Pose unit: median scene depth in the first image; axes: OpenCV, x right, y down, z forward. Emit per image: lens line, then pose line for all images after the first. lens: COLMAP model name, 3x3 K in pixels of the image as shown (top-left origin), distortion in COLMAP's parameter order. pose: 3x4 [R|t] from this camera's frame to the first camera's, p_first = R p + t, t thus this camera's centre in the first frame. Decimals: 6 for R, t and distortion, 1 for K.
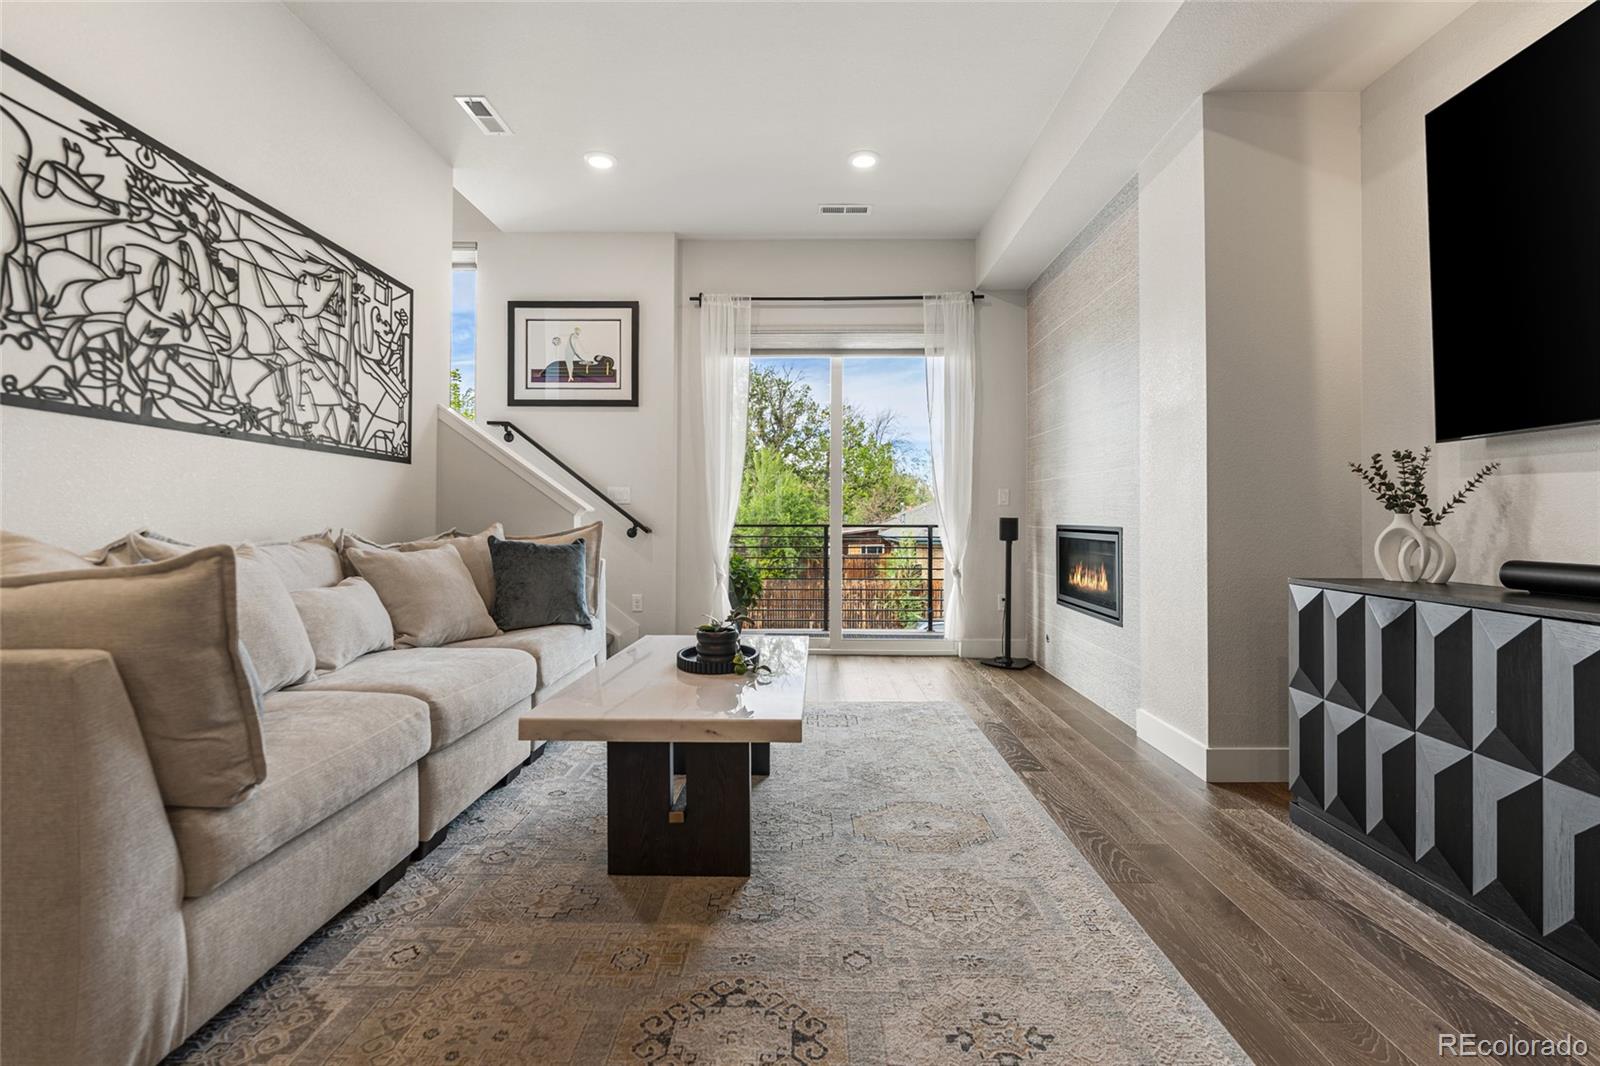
lens RADIAL K [[720.6, 0, 806.5], [0, 720.6, 513.2], [0, 0, 1]] dist [-0.010194, 0.000314]
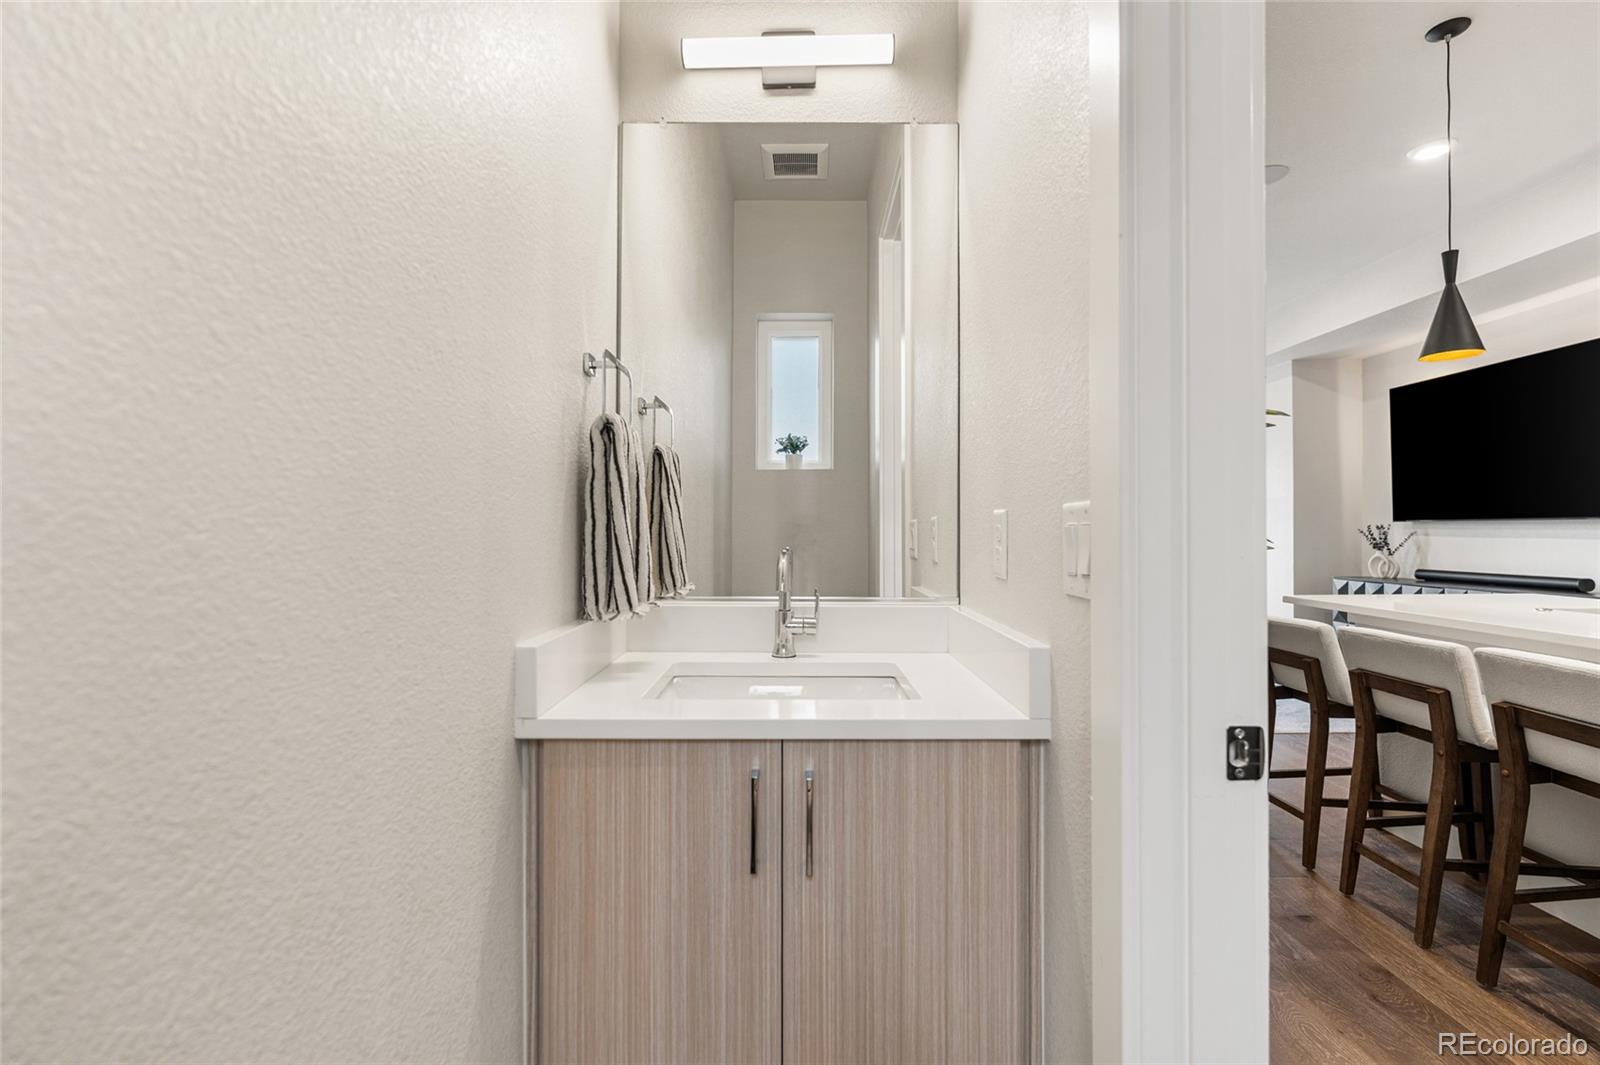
lens RADIAL K [[732.3, 0, 800.0], [0, 732.3, 532.5], [0, 0, 1]] dist [0.000037, 0.000514]
pose [[0.999978, -0.002976, 0.005970, -0.967453], [0.002944, 0.999982, 0.005301, -0.065698], [-0.005985, -0.005283, 0.999968, -1.239770]]
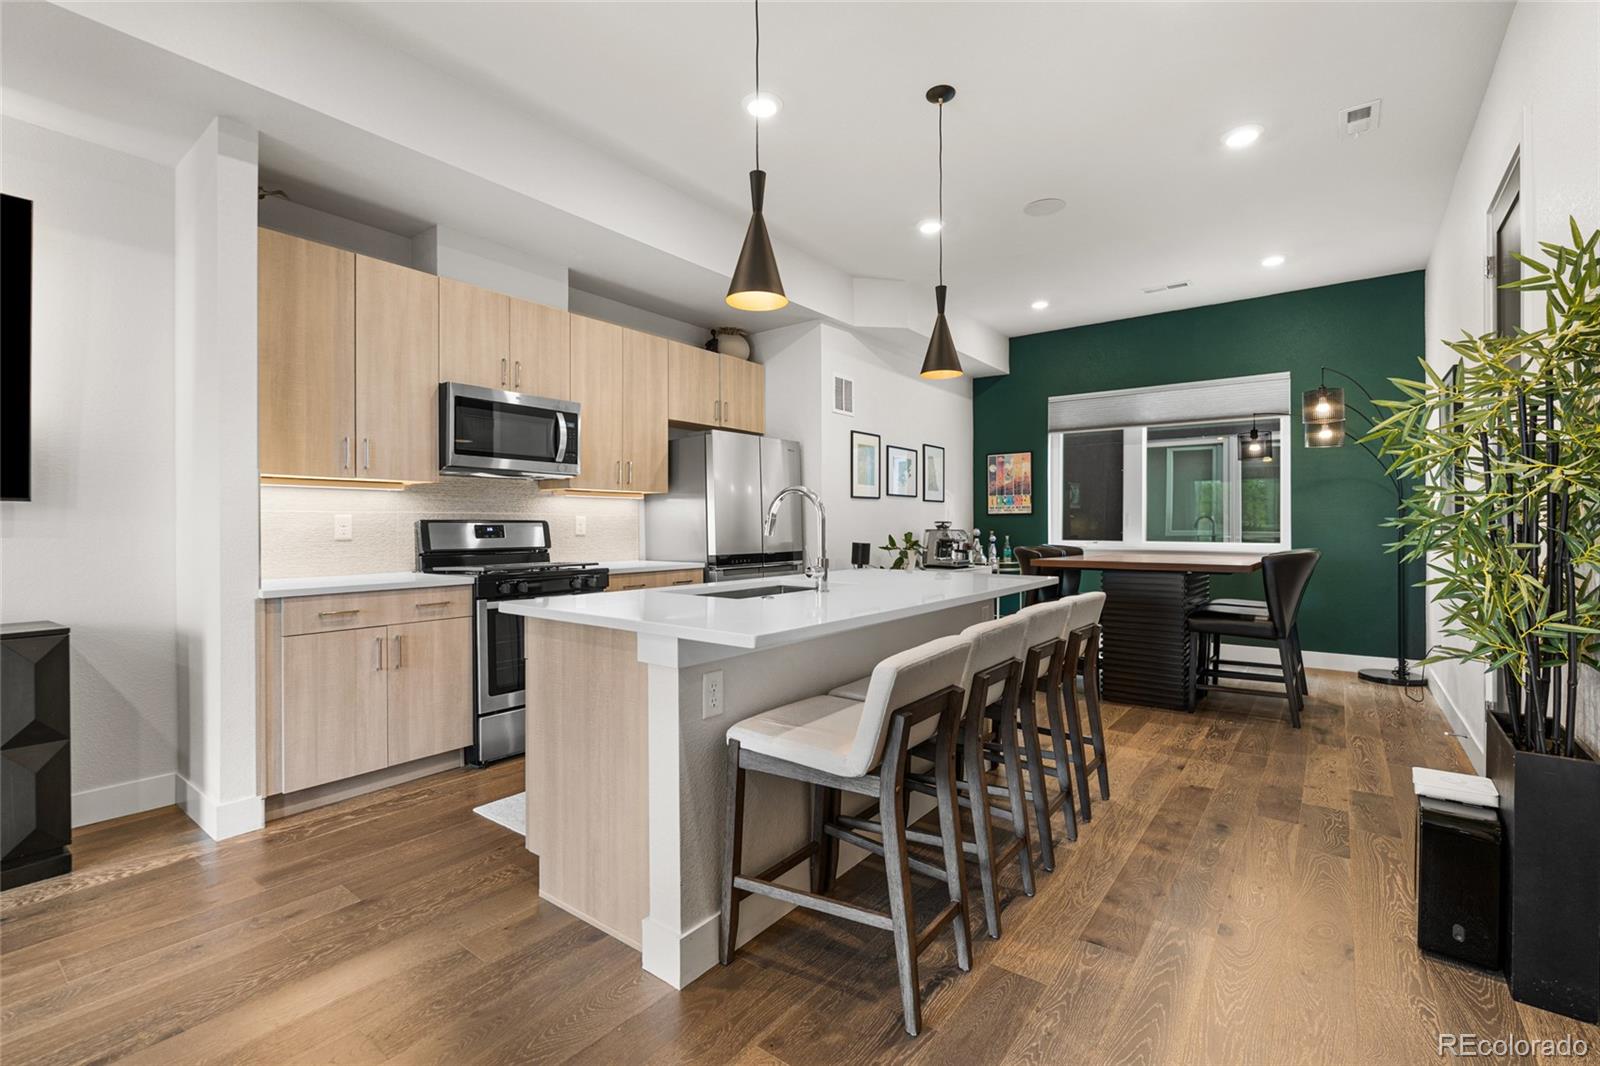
lens RADIAL K [[709.1, 0, 795.6], [0, 709.1, 526.9], [0, 0, 1]] dist [-0.003205, -0.000003]
pose [[-0.798503, 0.000213, 0.601991, -0.605219], [-0.002587, 0.999989, -0.003785, -0.051724], [-0.601985, -0.004580, -0.798494, 0.280769]]
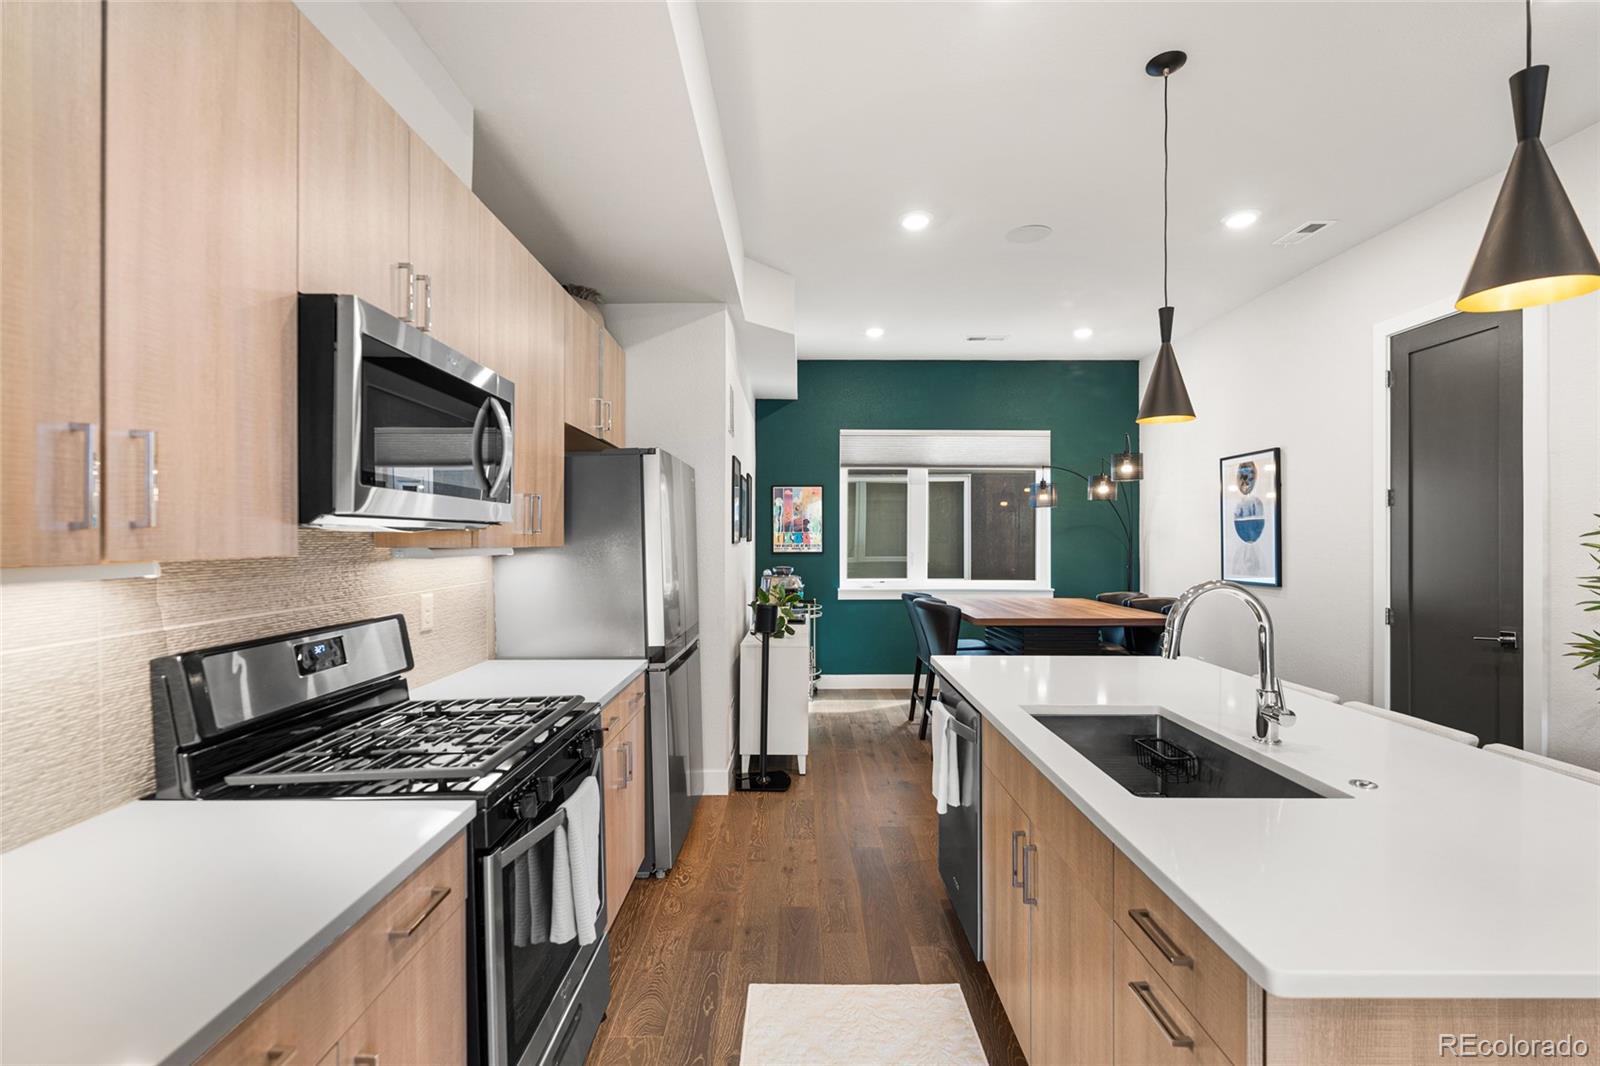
lens RADIAL K [[717.0, 0, 801.4], [0, 717.0, 537.4], [0, 0, 1]] dist [-0.003372, -0.000420]
pose [[-0.999969, 0.000854, -0.007819, 0.307783], [0.000912, 0.999972, -0.007412, -0.140588], [0.007813, -0.007419, -0.999942, 0.140572]]
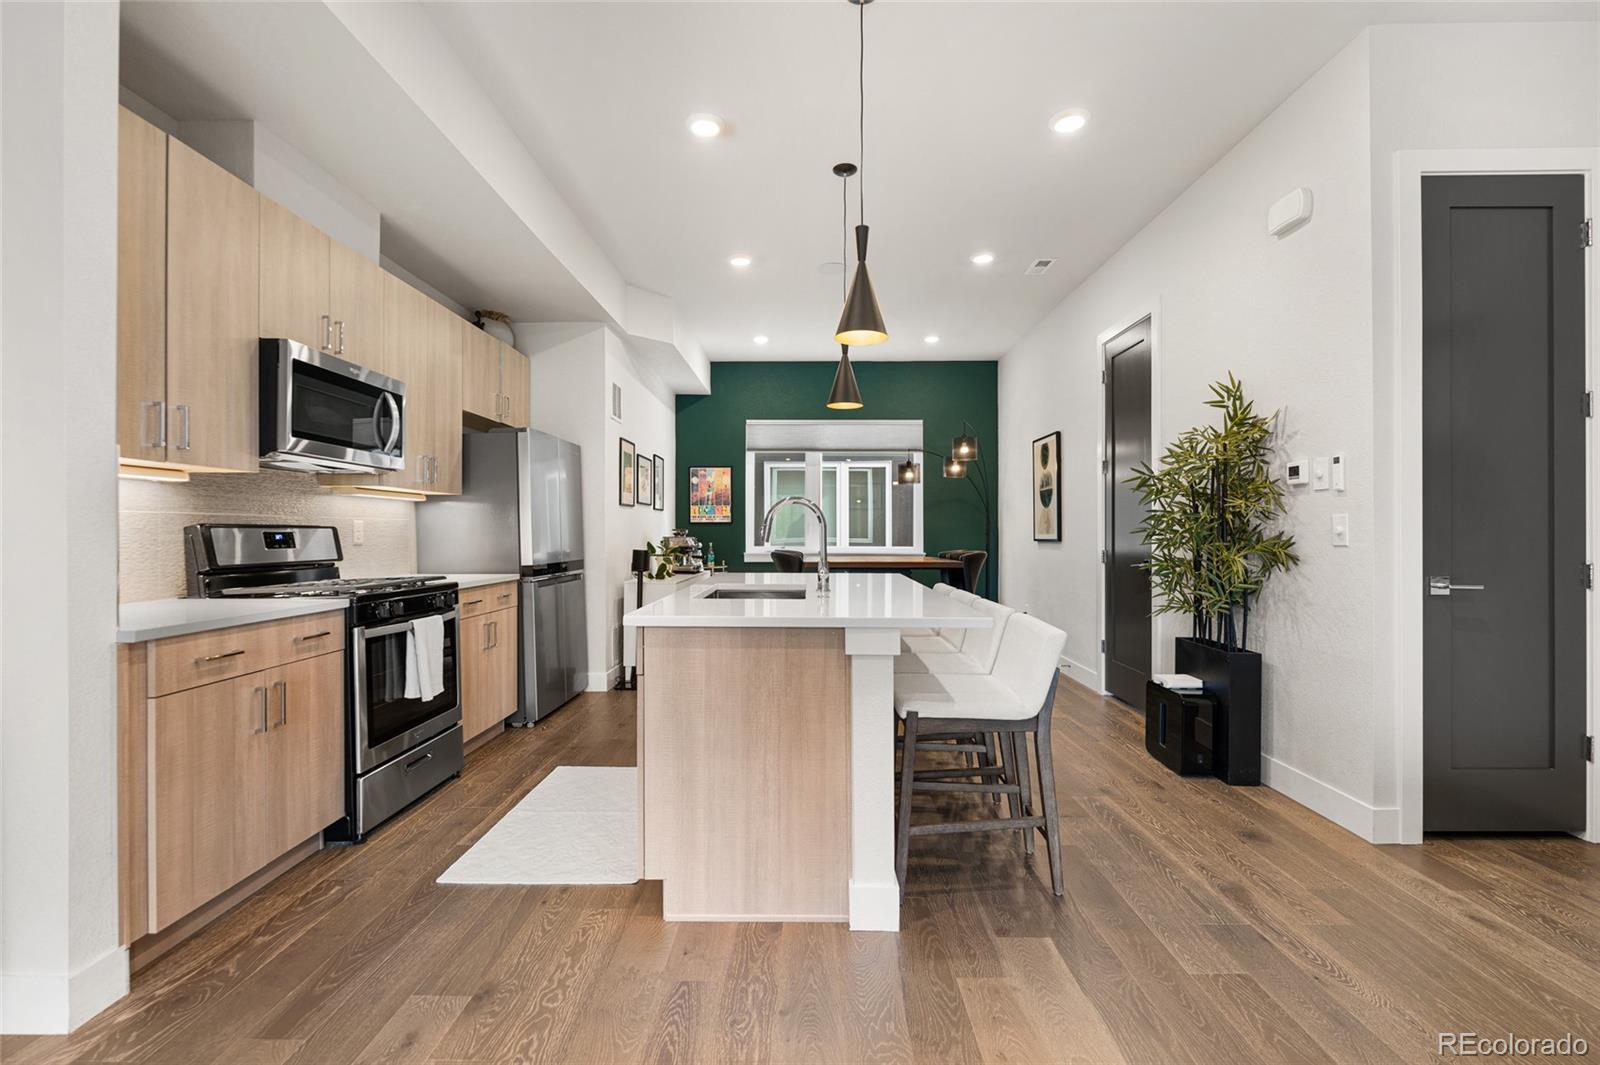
lens RADIAL K [[711.7, 0, 800.0], [0, 711.7, 532.5], [0, 0, 1]] dist [-0.003065, -0.000103]
pose [[-0.999980, 0.000451, 0.006366, -0.061695], [0.000399, 0.999967, -0.008064, -0.048752], [-0.006369, -0.008061, -0.999947, 0.570037]]
